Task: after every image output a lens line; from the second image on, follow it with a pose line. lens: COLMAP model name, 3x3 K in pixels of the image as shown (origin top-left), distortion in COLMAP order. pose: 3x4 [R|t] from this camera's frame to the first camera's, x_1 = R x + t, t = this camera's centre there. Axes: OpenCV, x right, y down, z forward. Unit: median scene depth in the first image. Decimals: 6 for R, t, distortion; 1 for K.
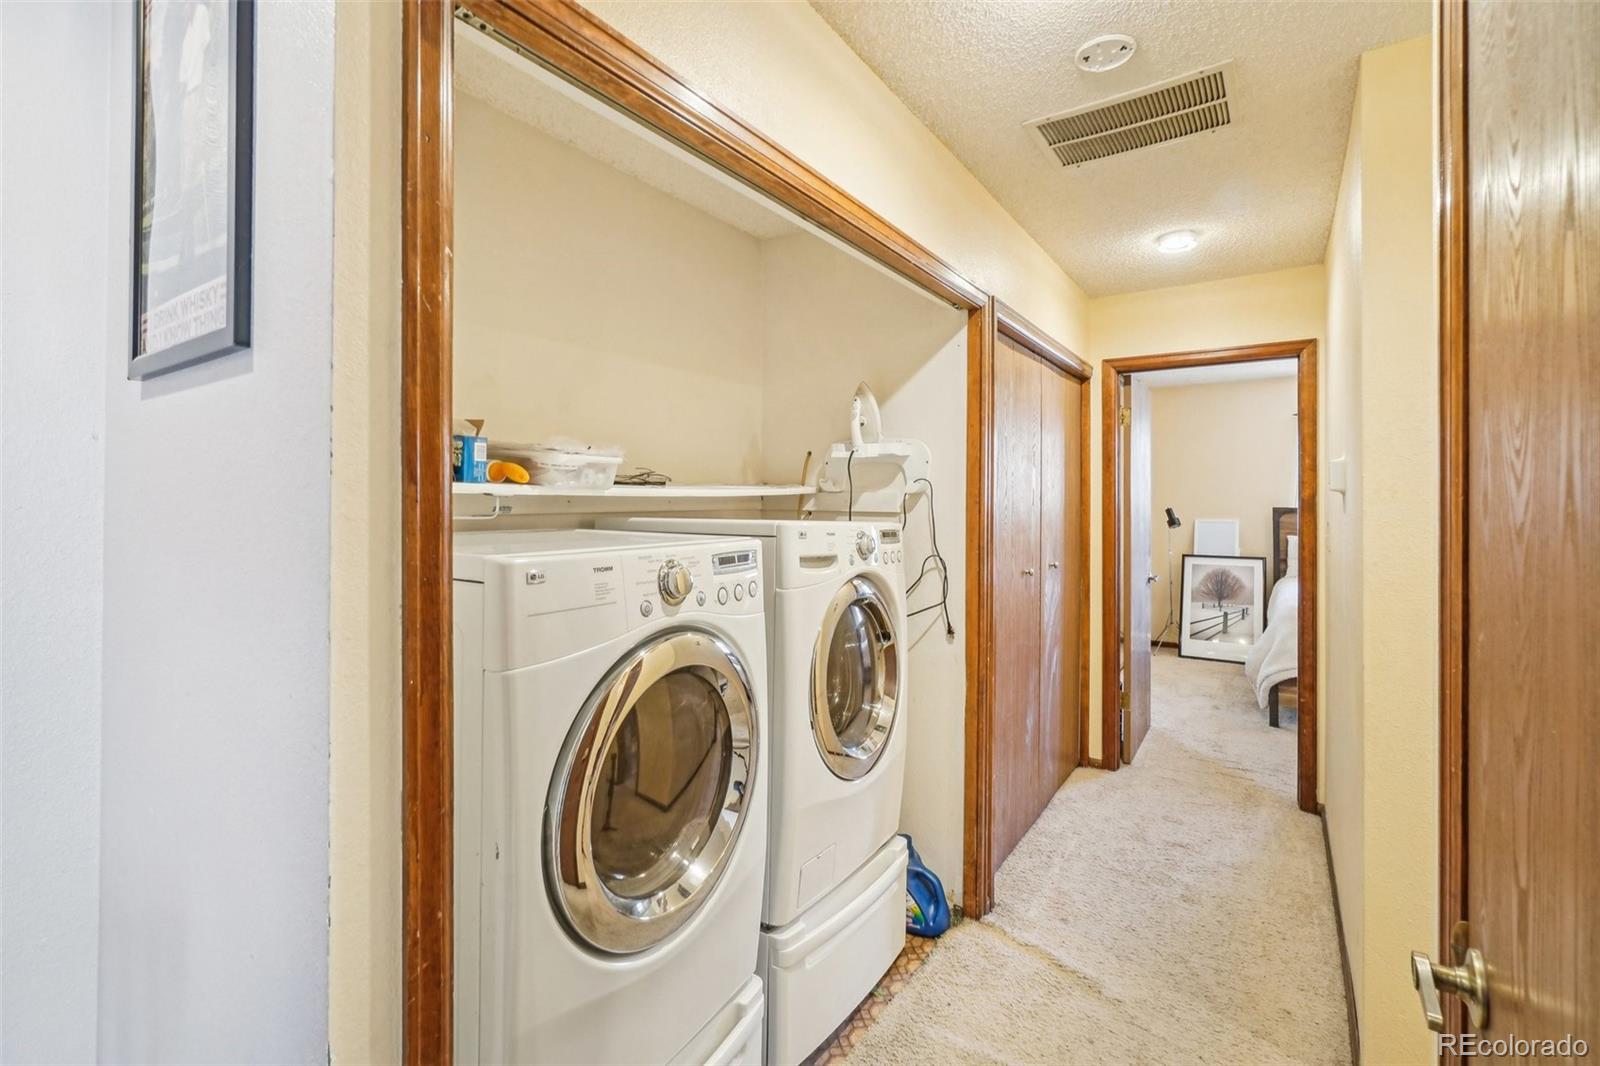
lens RADIAL K [[693.1, 0, 780.4], [0, 693.1, 500.1], [0, 0, 1]] dist [-0.011025, 0.003177]
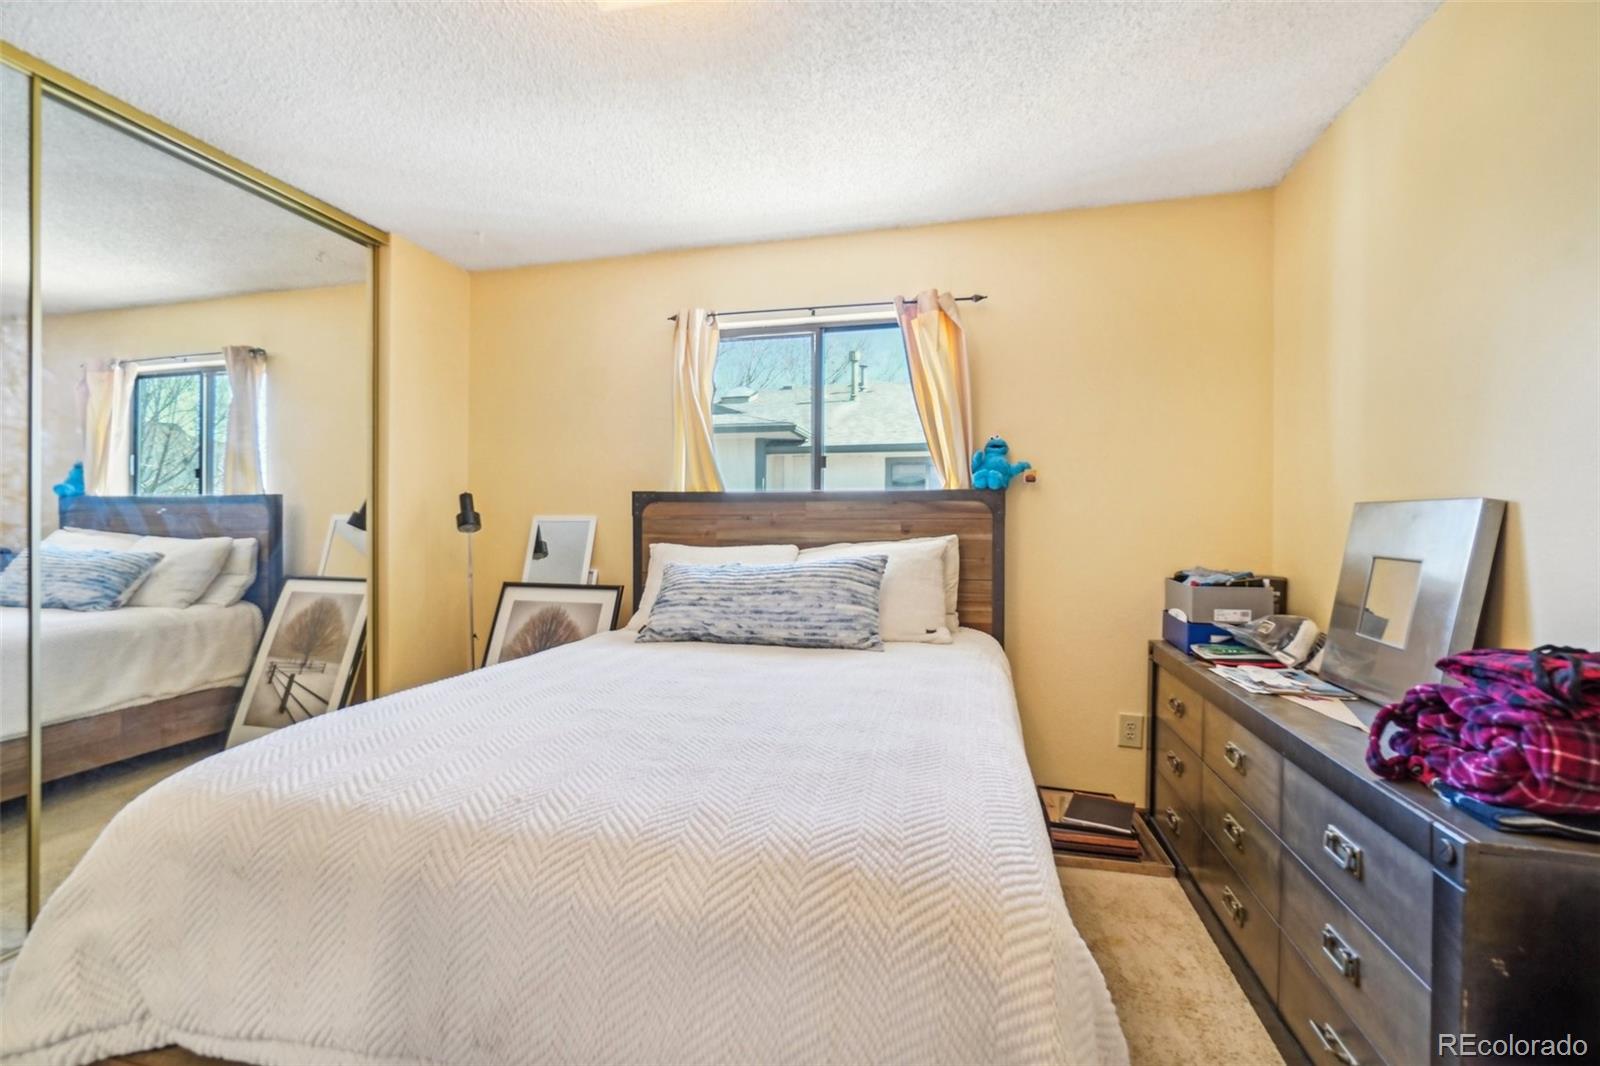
lens RADIAL K [[693.1, 0, 781.5], [0, 693.1, 532.3], [0, 0, 1]] dist [-0.011025, 0.003177]
pose [[0.933265, 0.005007, 0.359154, 0.614996], [-0.009747, 0.999888, 0.011388, 0.034171], [-0.359057, -0.014129, 0.933209, 0.451887]]
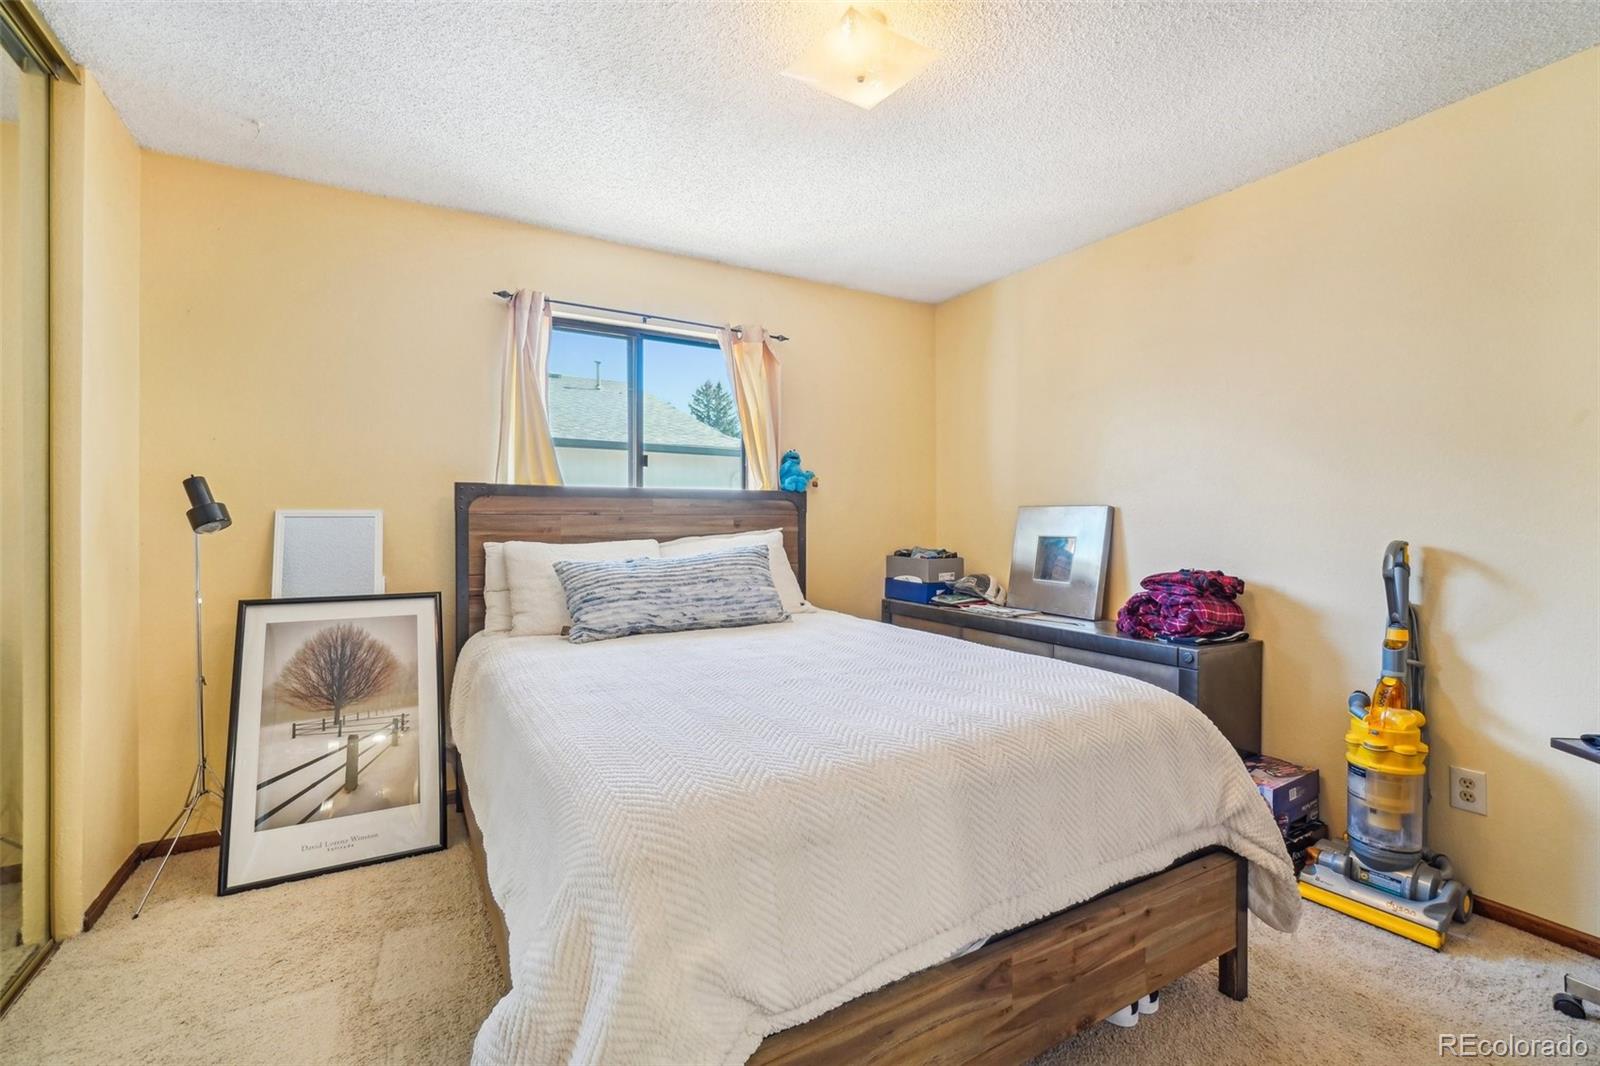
lens RADIAL K [[693.1, 0, 800.1], [0, 693.1, 525.6], [0, 0, 1]] dist [-0.011025, 0.003177]
pose [[0.414830, -0.001580, 0.909898, 0.380666], [-0.003648, 0.999988, 0.003399, 0.036215], [-0.909892, -0.004729, 0.414819, 0.585202]]
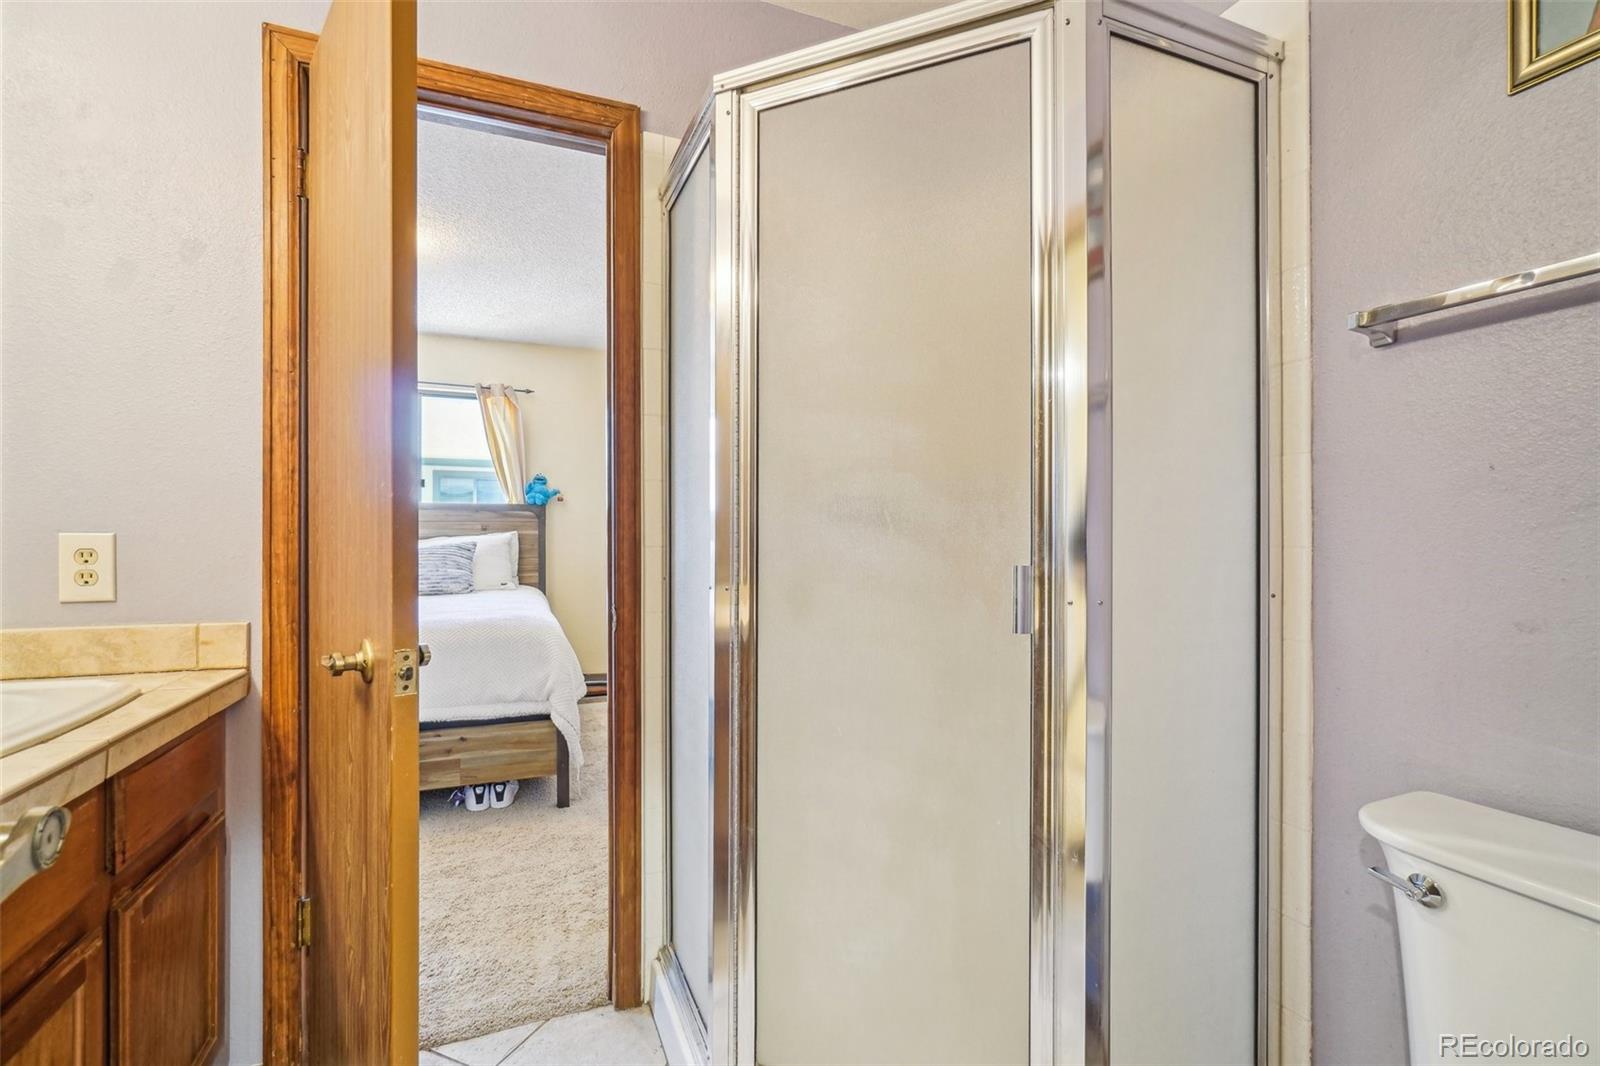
lens RADIAL K [[693.1, 0, 777.1], [0, 693.1, 542.0], [0, 0, 1]] dist [-0.011025, 0.003177]
pose [[0.540277, 0.001278, 0.841486, 0.396578], [-0.006351, 0.999977, 0.002559, 0.048145], [-0.841463, -0.006727, 0.540272, 0.177915]]
